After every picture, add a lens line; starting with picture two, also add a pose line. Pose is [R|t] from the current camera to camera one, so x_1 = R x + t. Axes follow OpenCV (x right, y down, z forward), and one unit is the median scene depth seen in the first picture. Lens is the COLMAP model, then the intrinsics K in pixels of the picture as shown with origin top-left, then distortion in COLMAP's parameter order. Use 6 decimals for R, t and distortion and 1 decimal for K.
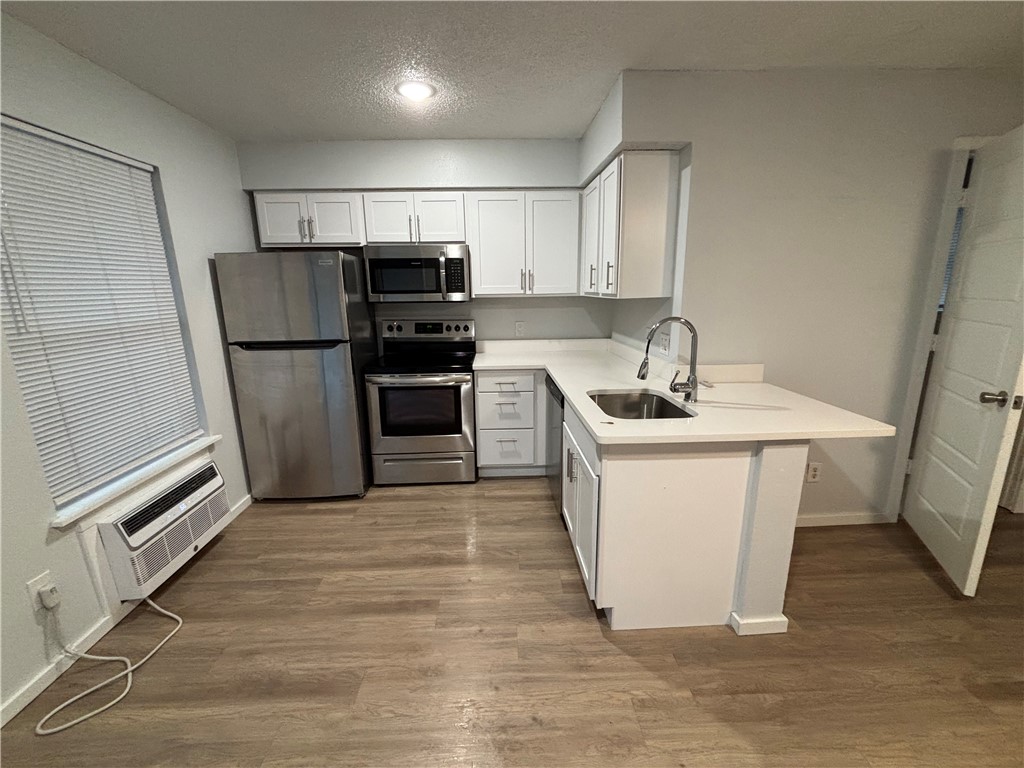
lens RADIAL K [[414.2, 0, 512.0], [0, 414.2, 384.0], [0, 0, 1]] dist [0.001448, 0.000289]
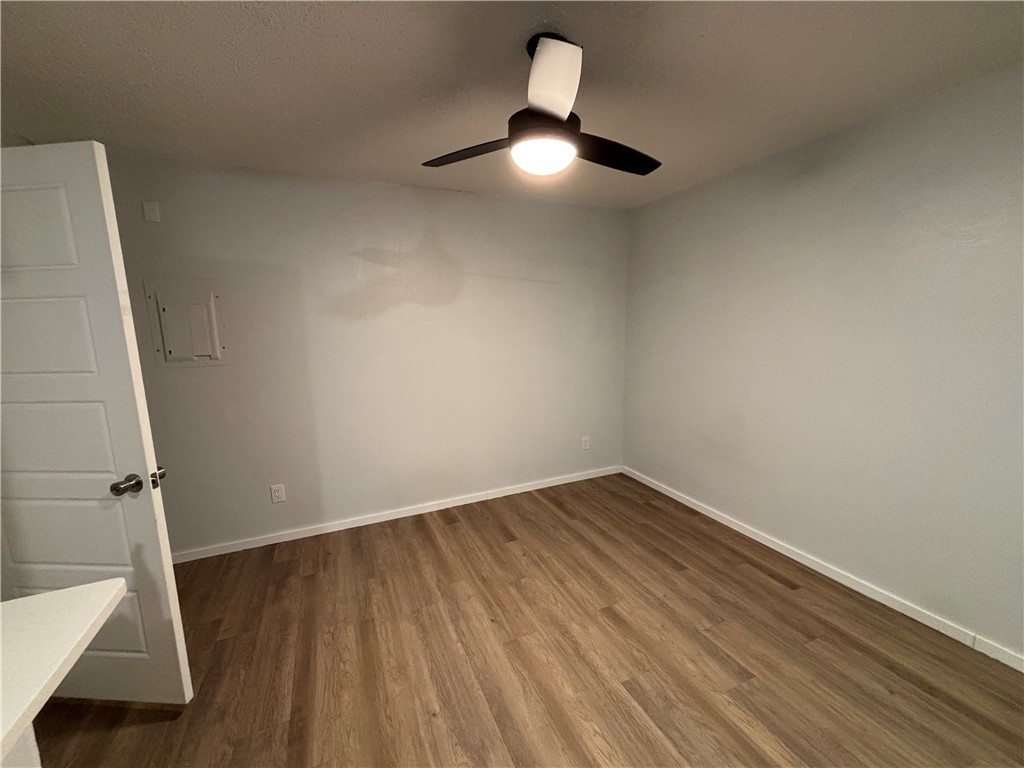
lens RADIAL K [[414.2, 0, 512.0], [0, 414.2, 384.0], [0, 0, 1]] dist [0.001448, 0.000289]
pose [[-0.368963, -0.111034, 0.922788, 0.131125], [0.240378, 0.947661, 0.210138, -0.144320], [-0.897822, 0.299351, -0.322961, 0.503112]]
